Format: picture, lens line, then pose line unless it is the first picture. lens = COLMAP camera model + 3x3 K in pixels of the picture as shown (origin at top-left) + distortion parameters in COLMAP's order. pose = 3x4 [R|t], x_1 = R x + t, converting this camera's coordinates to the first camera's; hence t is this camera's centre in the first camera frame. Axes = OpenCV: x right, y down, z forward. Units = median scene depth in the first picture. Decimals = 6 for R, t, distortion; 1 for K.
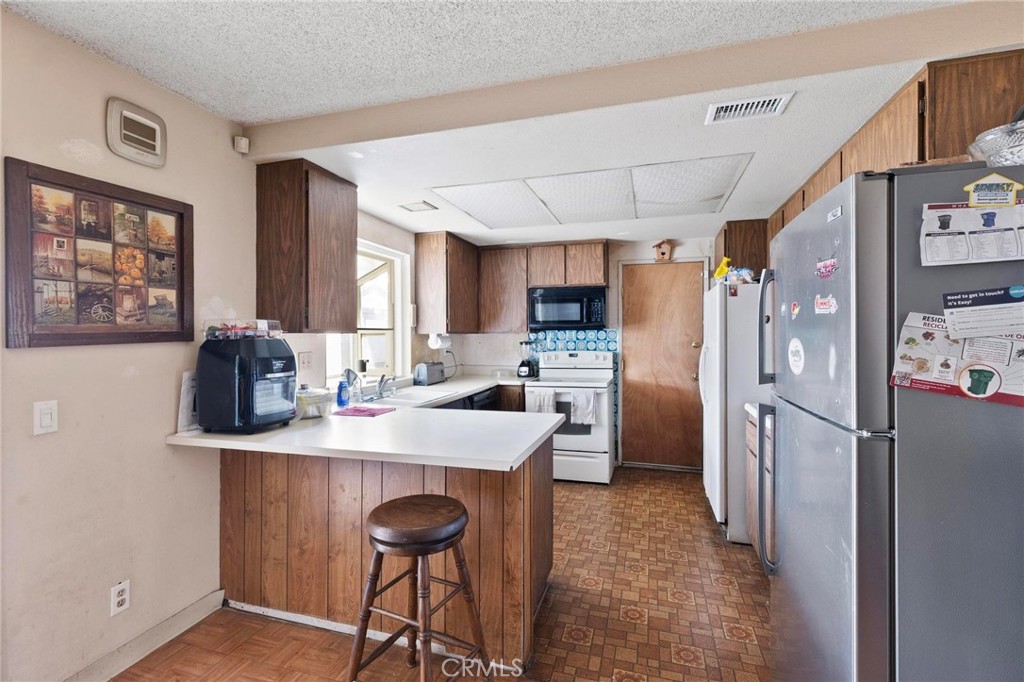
lens RADIAL K [[461.4, 0, 512.0], [0, 461.4, 341.0], [0, 0, 1]] dist [0.001589, 0.000251]
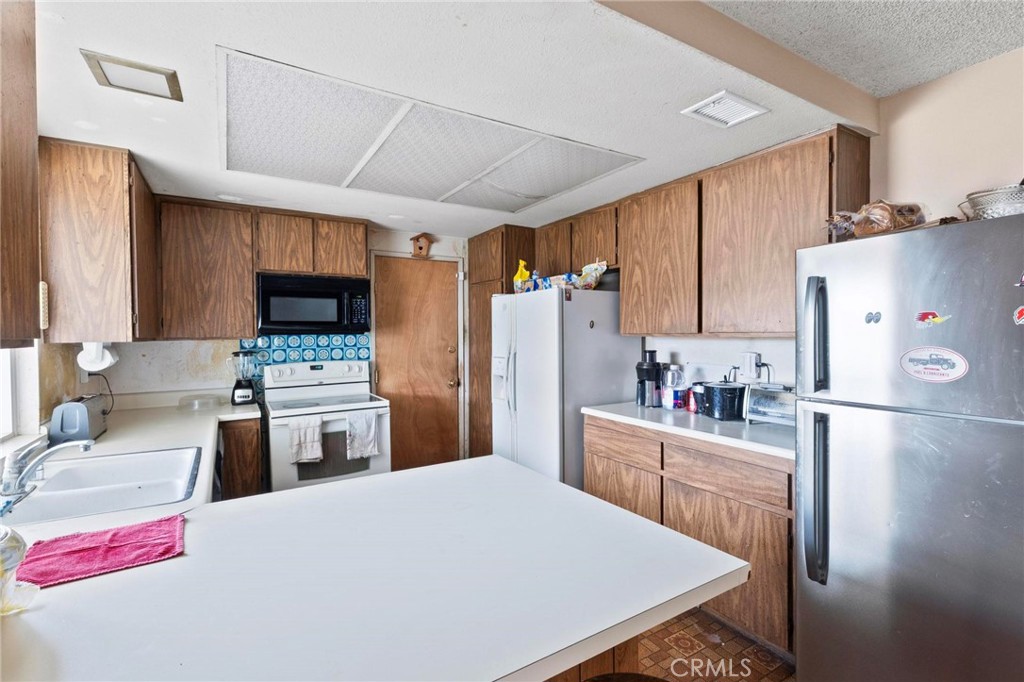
lens RADIAL K [[461.4, 0, 512.0], [0, 461.4, 341.0], [0, 0, 1]] dist [0.001589, 0.000251]
pose [[0.677508, -0.013092, 0.735399, -0.210359], [0.016784, 0.999856, 0.002338, -0.009111], [-0.735324, 0.010759, 0.677630, 0.265318]]
